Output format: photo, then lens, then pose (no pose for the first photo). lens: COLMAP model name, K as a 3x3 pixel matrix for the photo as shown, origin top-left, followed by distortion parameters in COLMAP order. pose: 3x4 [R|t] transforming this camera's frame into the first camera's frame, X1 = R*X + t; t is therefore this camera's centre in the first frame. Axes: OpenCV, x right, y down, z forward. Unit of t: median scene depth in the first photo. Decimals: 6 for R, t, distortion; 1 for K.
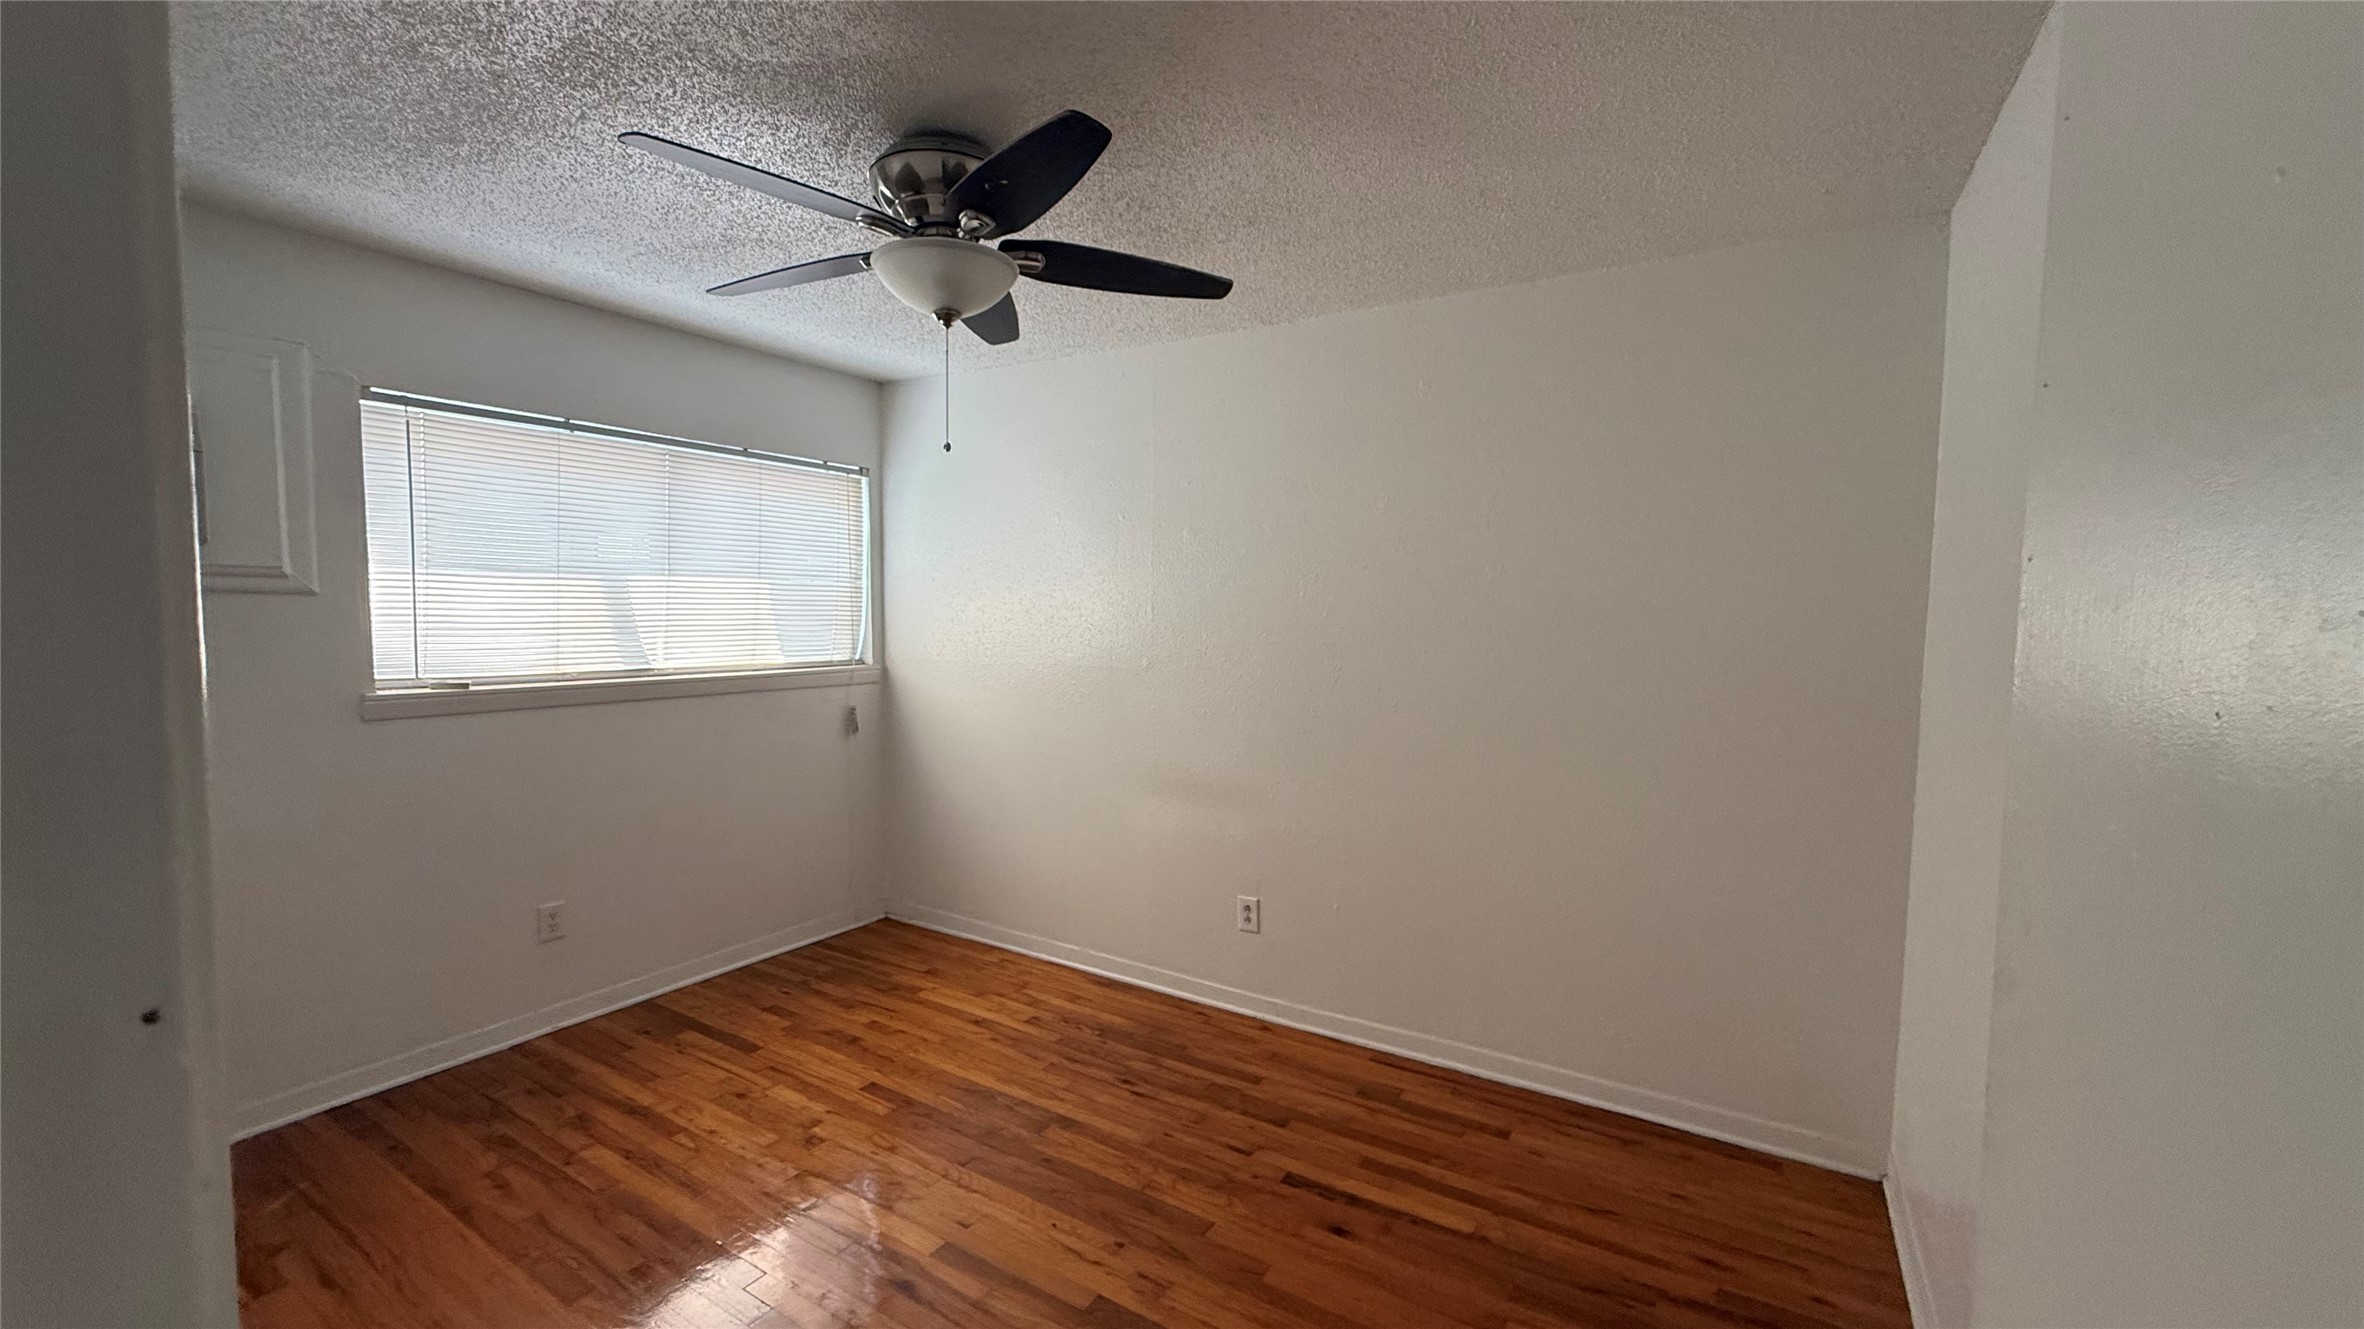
lens RADIAL K [[944.3, 0, 1175.0], [0, 944.3, 668.2], [0, 0, 1]] dist [-0.000855, -0.000884]
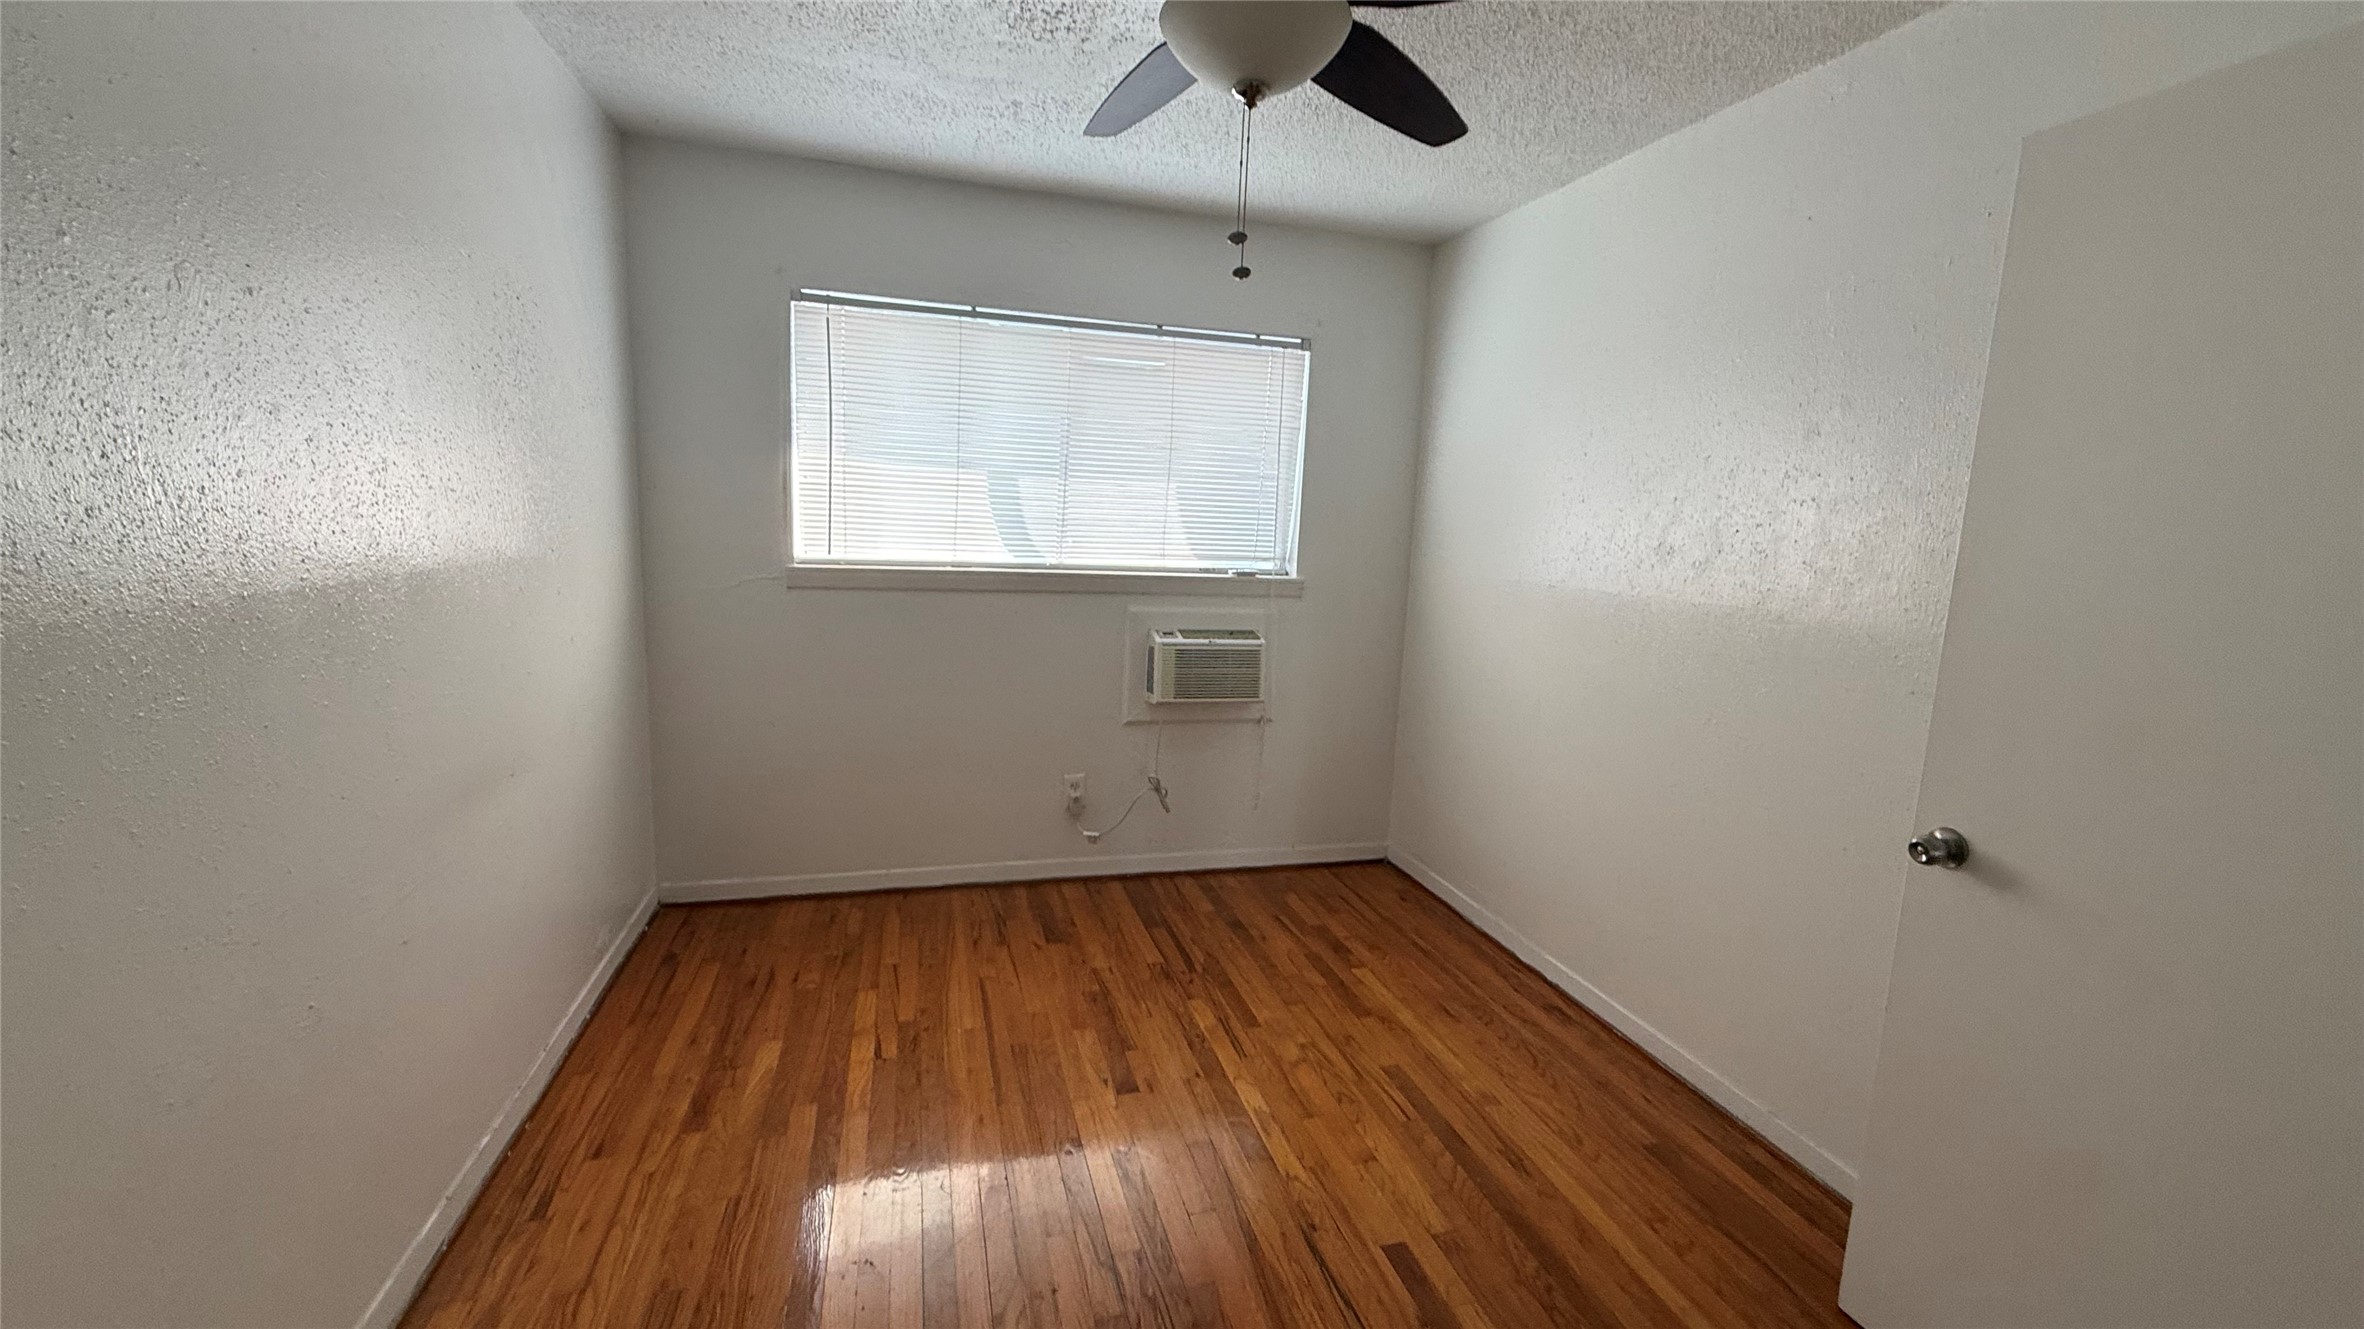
lens RADIAL K [[944.3, 0, 1175.0], [0, 944.3, 668.2], [0, 0, 1]] dist [-0.000855, -0.000884]
pose [[0.733841, 0.143848, -0.663916, 0.218526], [-0.083074, 0.988991, 0.122457, -0.022873], [0.674222, -0.034710, 0.737712, 0.364071]]
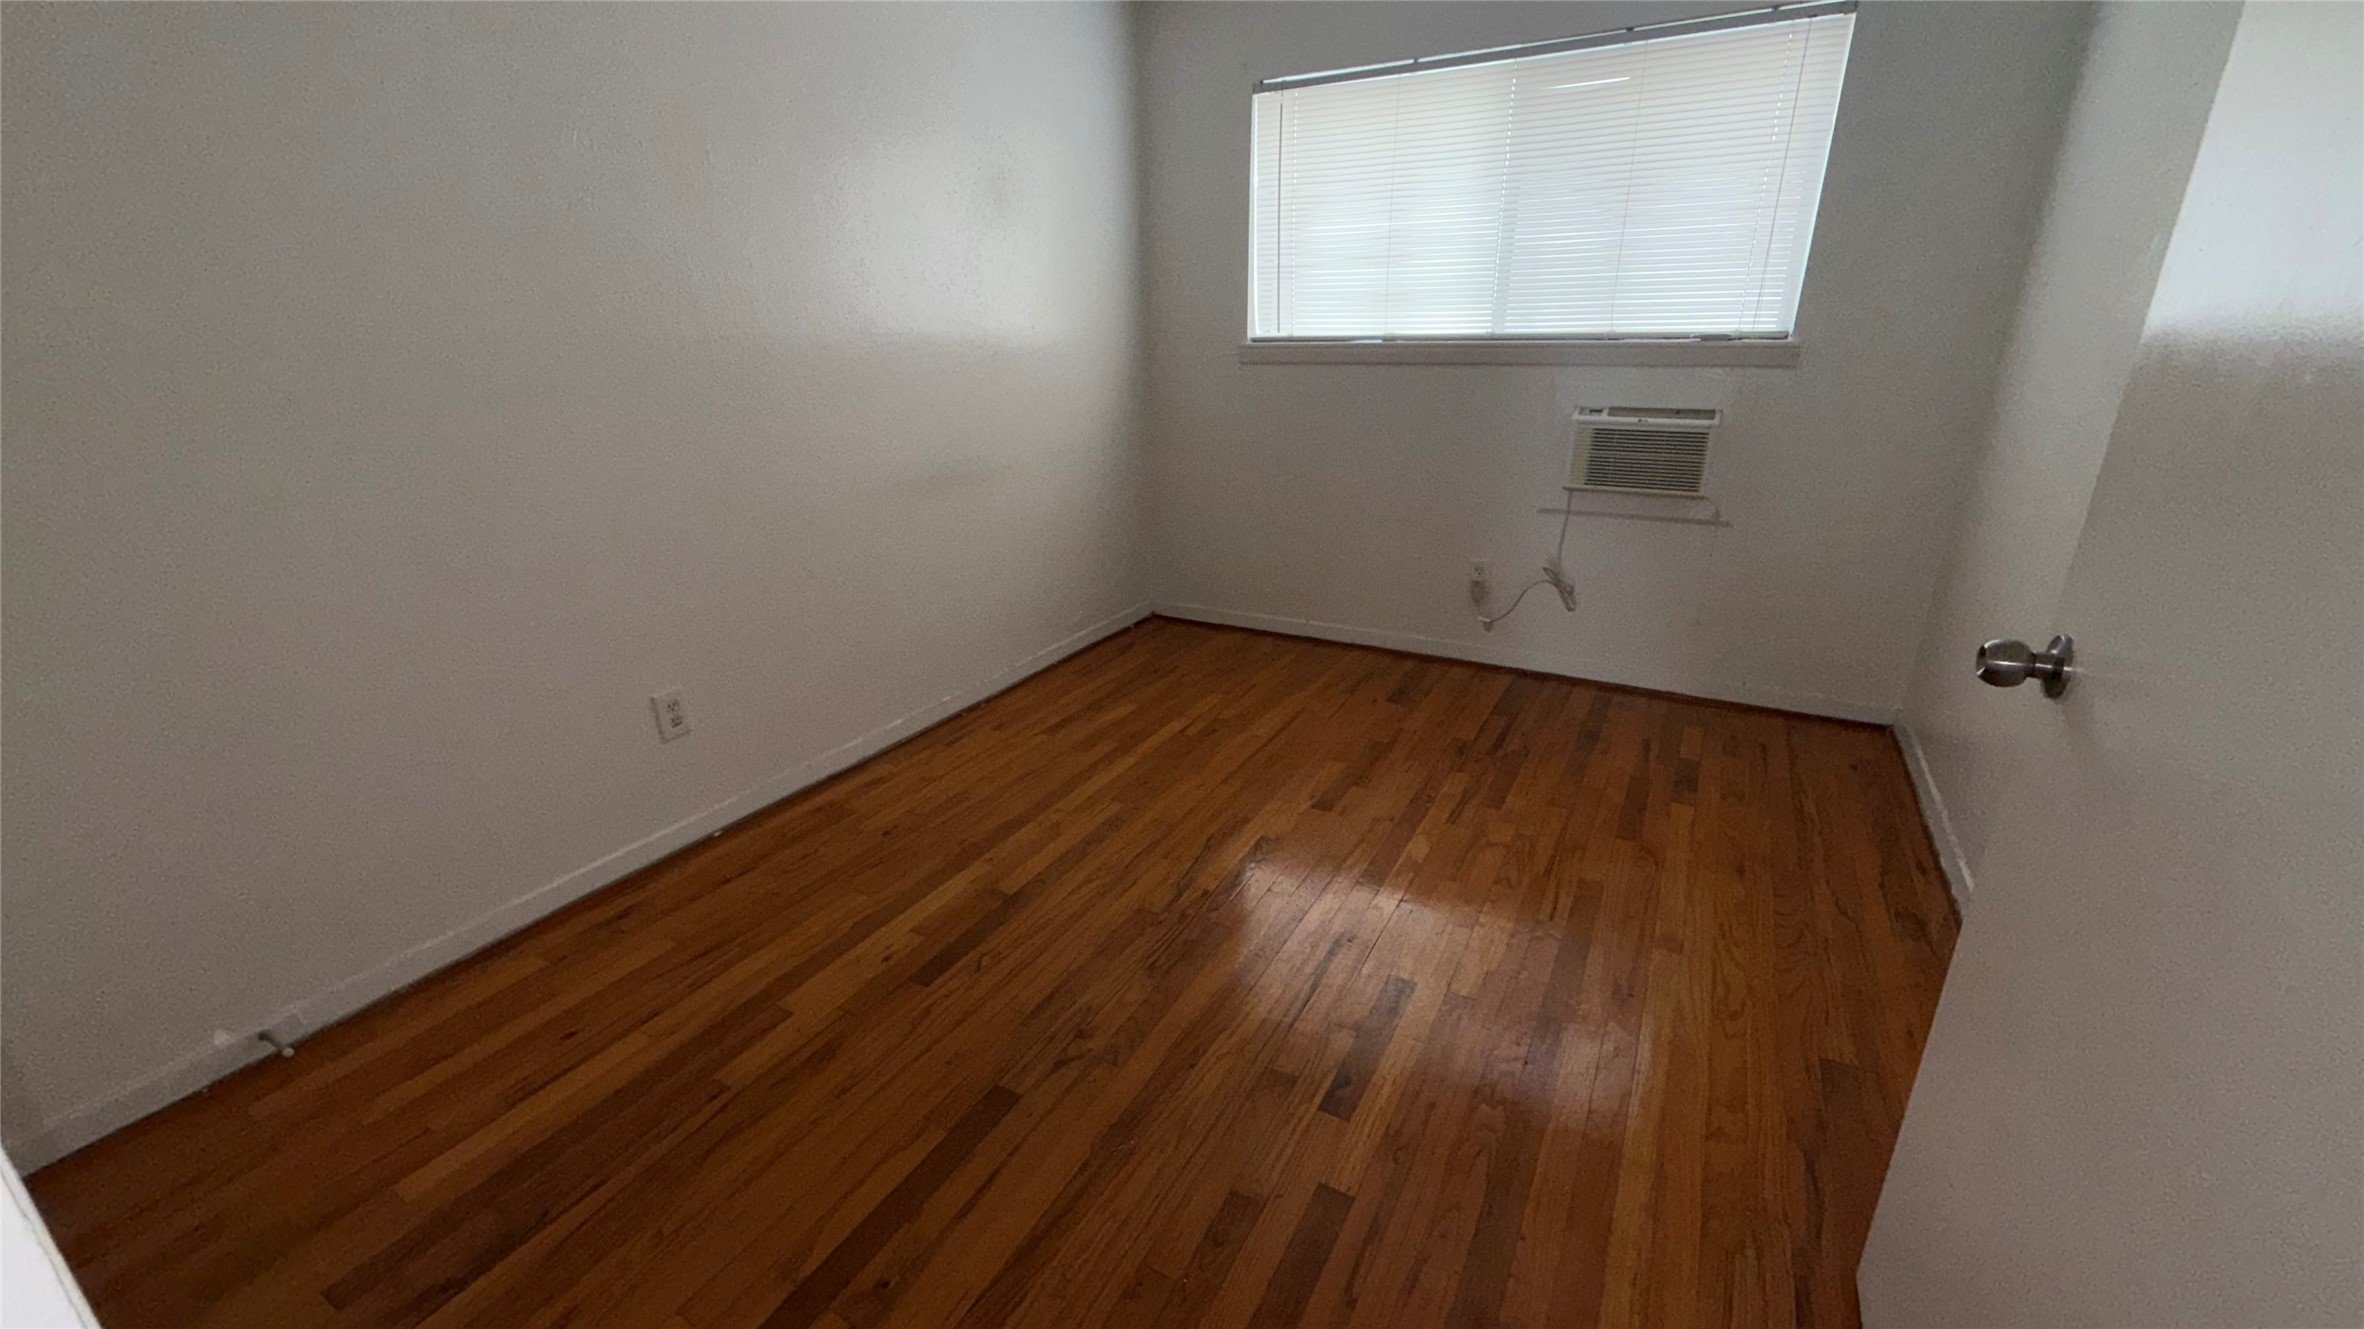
lens RADIAL K [[944.3, 0, 1175.0], [0, 944.3, 668.2], [0, 0, 1]] dist [-0.000855, -0.000884]
pose [[0.038636, 0.342329, -0.938785, 0.448631], [-0.044763, 0.939137, 0.340615, 0.006965], [0.998250, 0.028863, 0.051608, 0.667749]]
